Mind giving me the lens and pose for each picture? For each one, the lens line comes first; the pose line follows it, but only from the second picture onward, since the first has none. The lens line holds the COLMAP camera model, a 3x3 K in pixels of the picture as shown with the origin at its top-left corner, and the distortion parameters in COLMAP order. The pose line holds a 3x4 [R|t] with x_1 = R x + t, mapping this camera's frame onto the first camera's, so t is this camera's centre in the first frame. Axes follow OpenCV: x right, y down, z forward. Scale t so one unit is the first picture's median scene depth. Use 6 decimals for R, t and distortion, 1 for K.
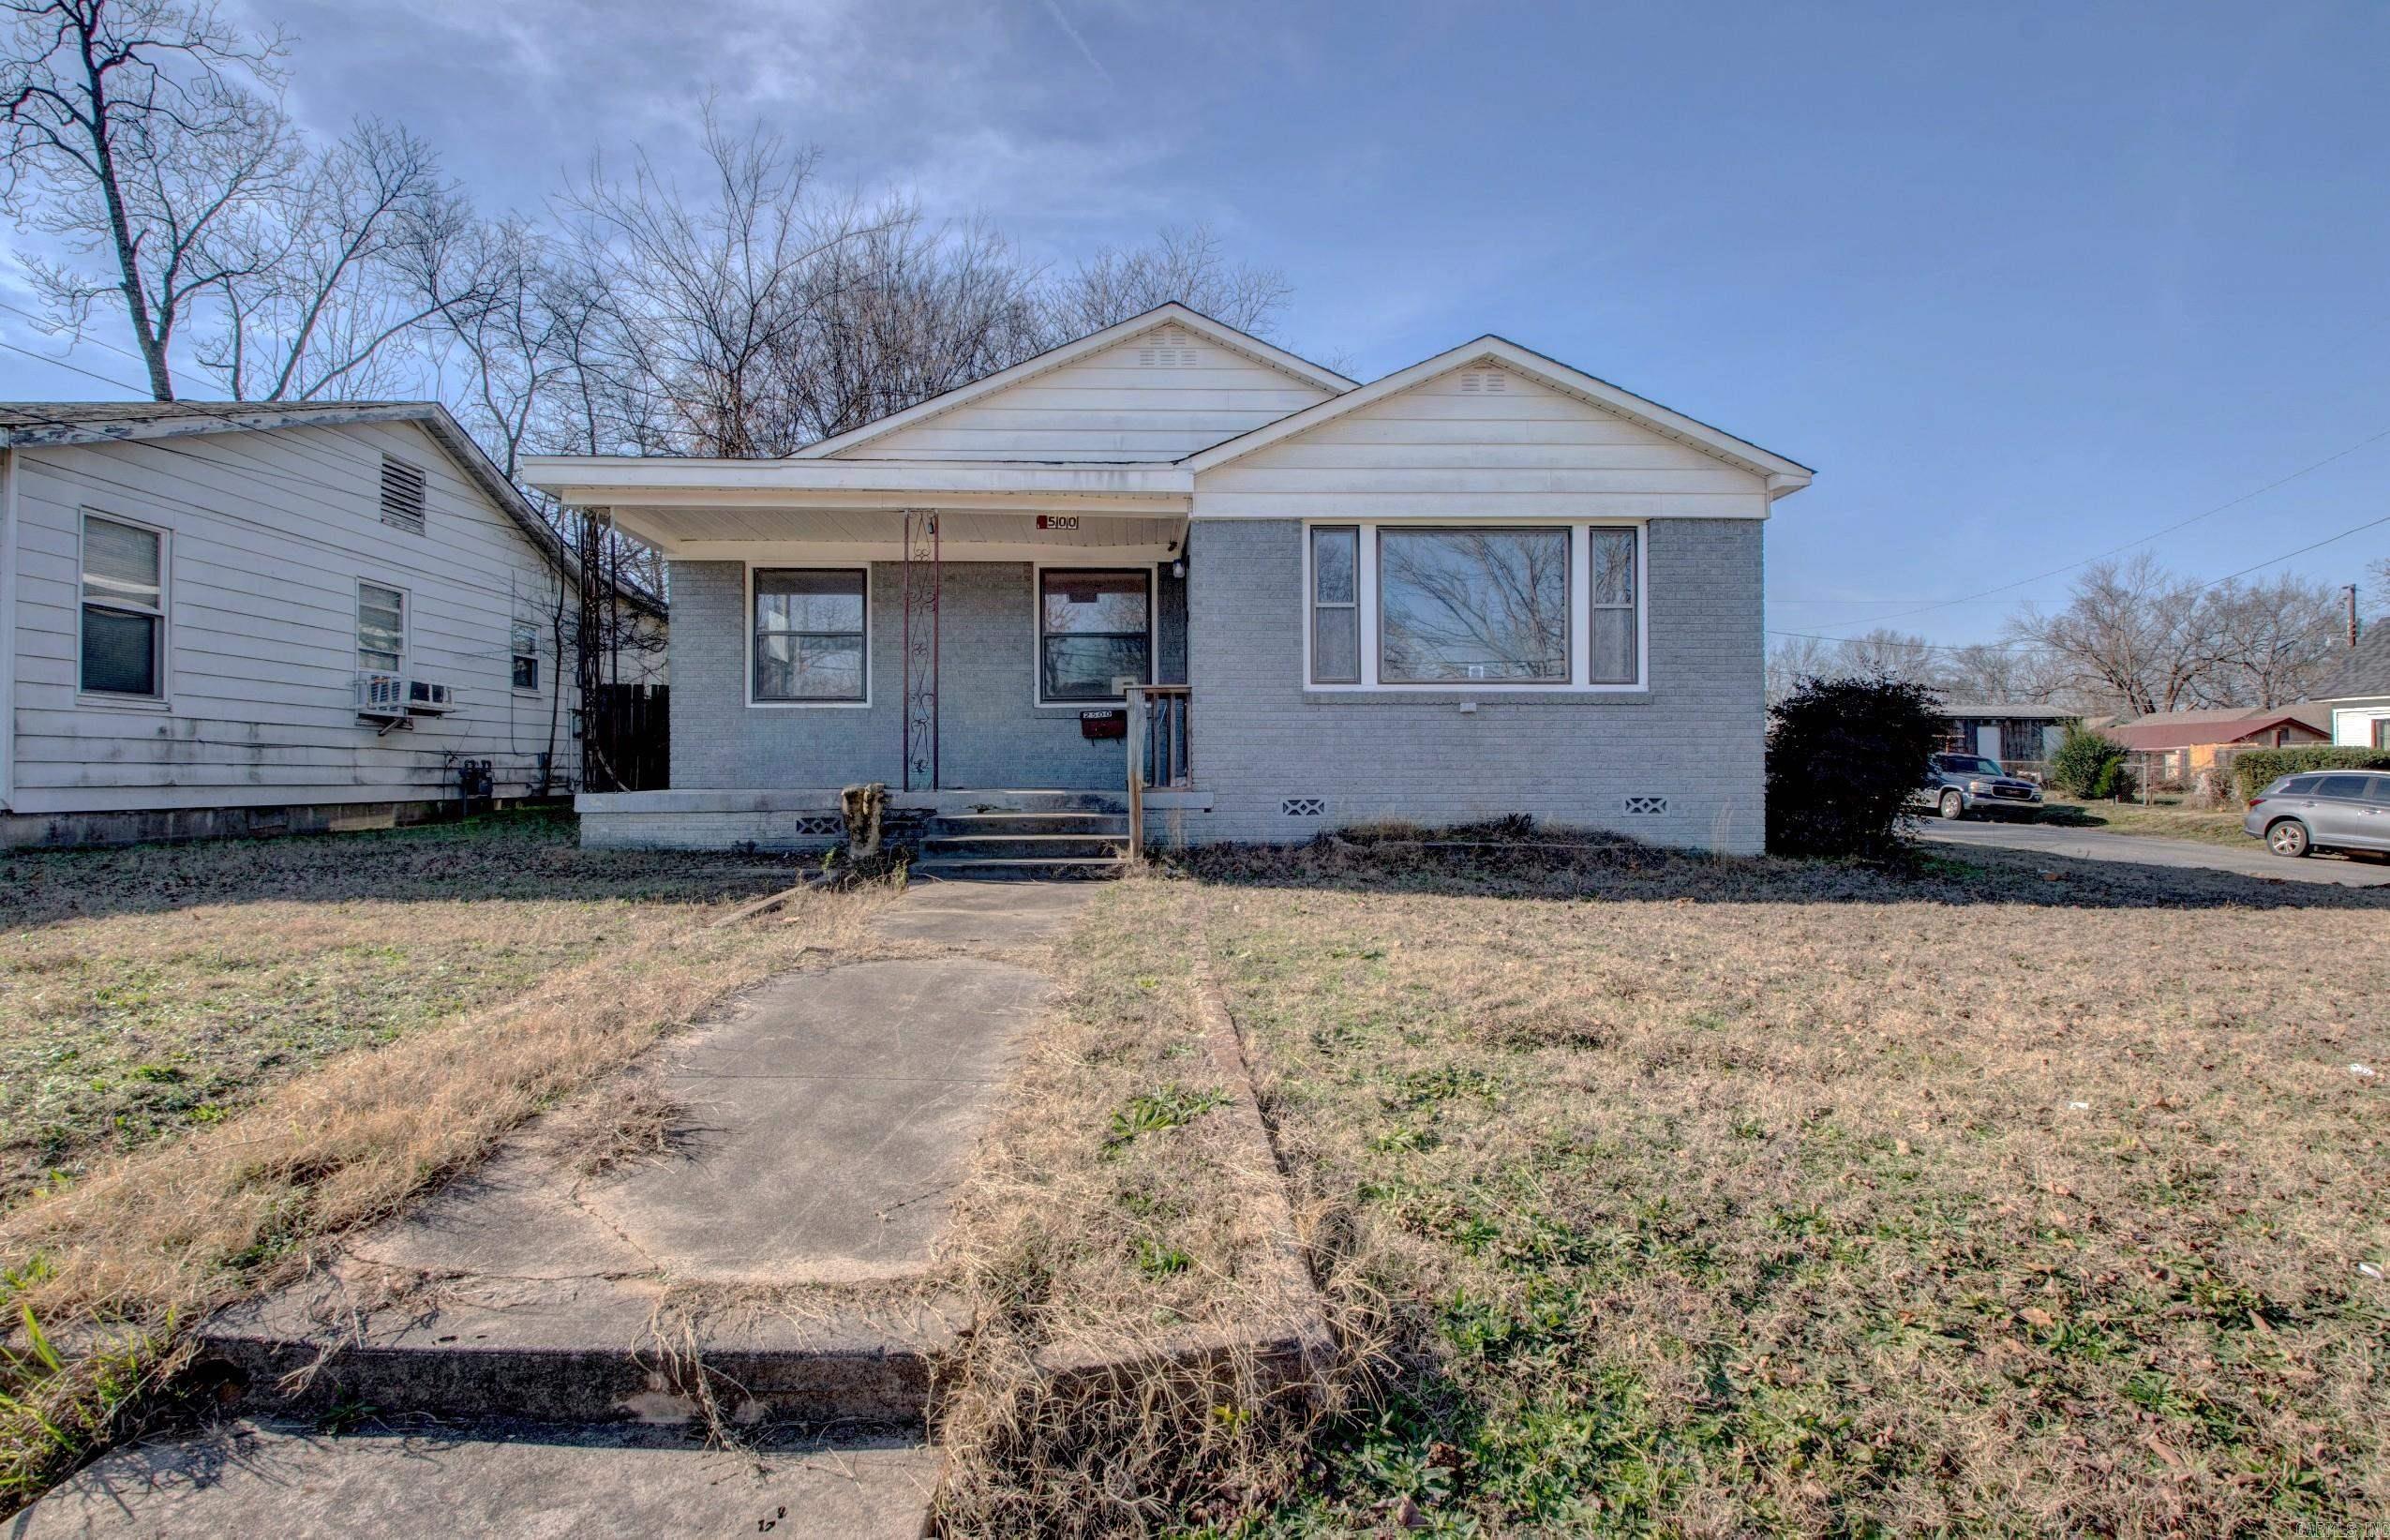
lens RADIAL K [[1124.8, 0, 1198.6], [0, 1124.8, 768.1], [0, 0, 1]] dist [0.001129, -0.015606]
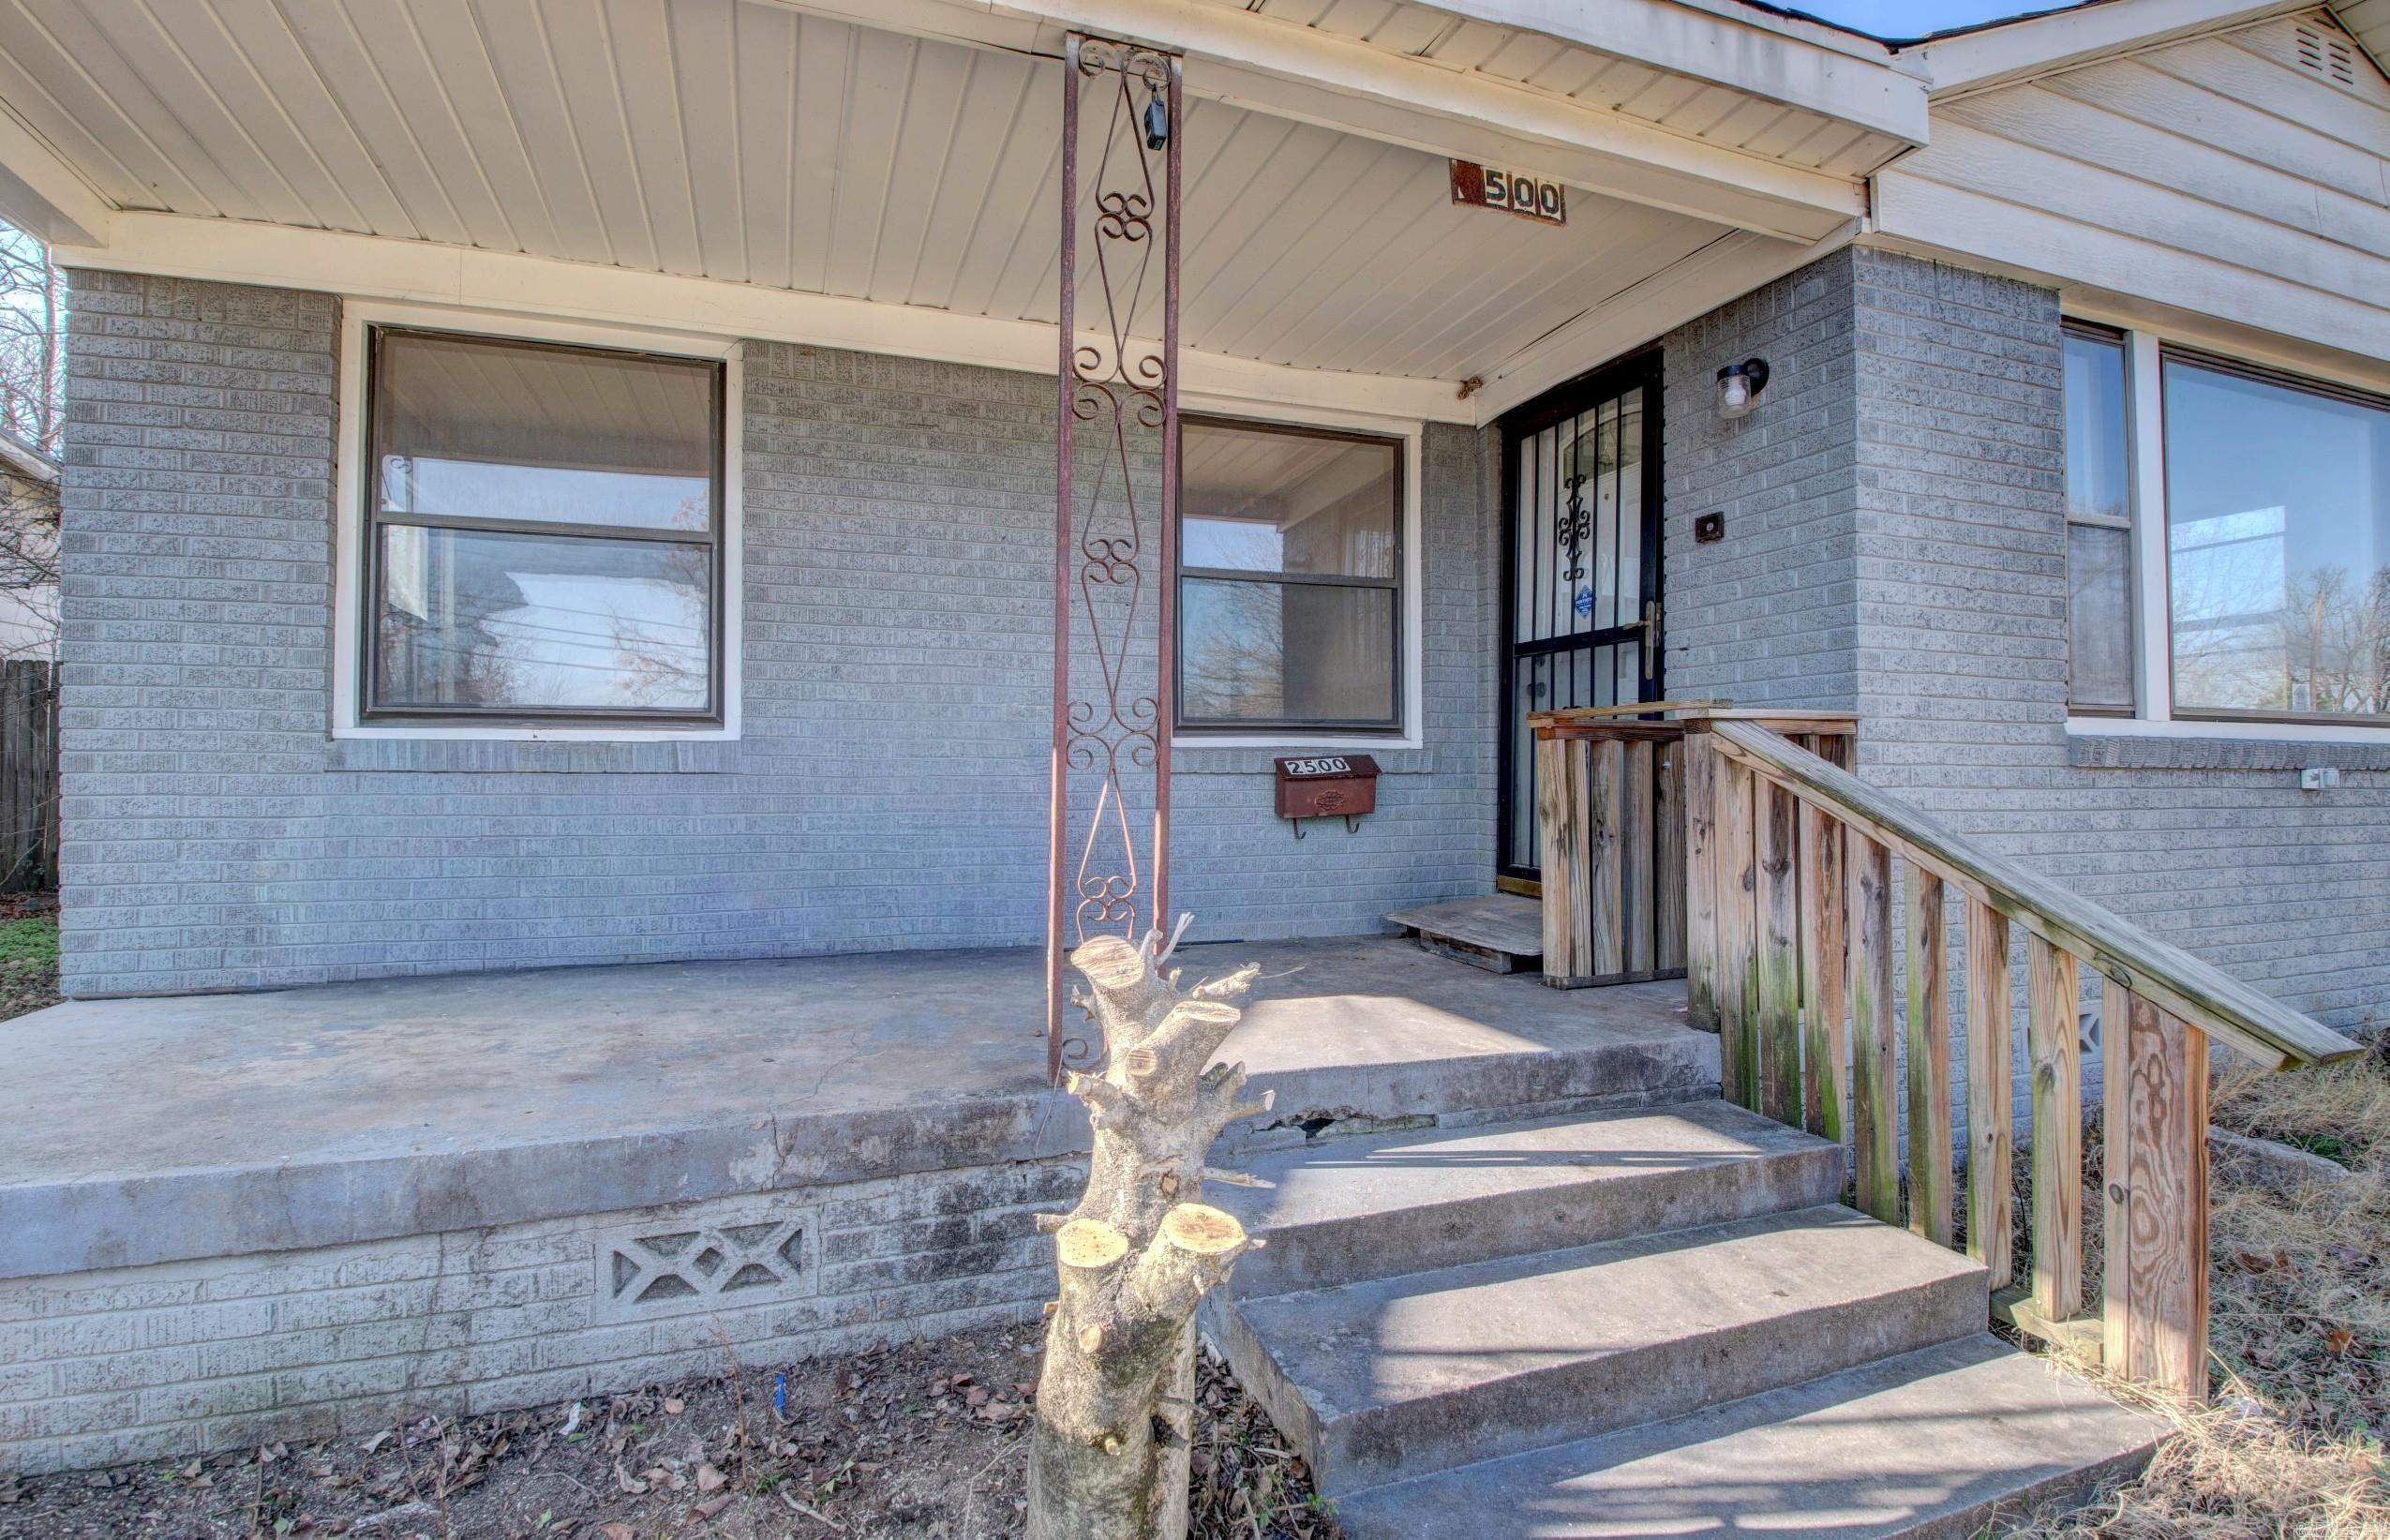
lens RADIAL K [[1124.8, 0, 1191.0], [0, 1124.8, 764.0], [0, 0, 1]] dist [0.001129, -0.015606]
pose [[0.955461, 0.011628, 0.294887, -0.267252], [-0.007492, 0.999857, -0.015150, -0.043734], [-0.295021, 0.012266, 0.955412, 0.633438]]
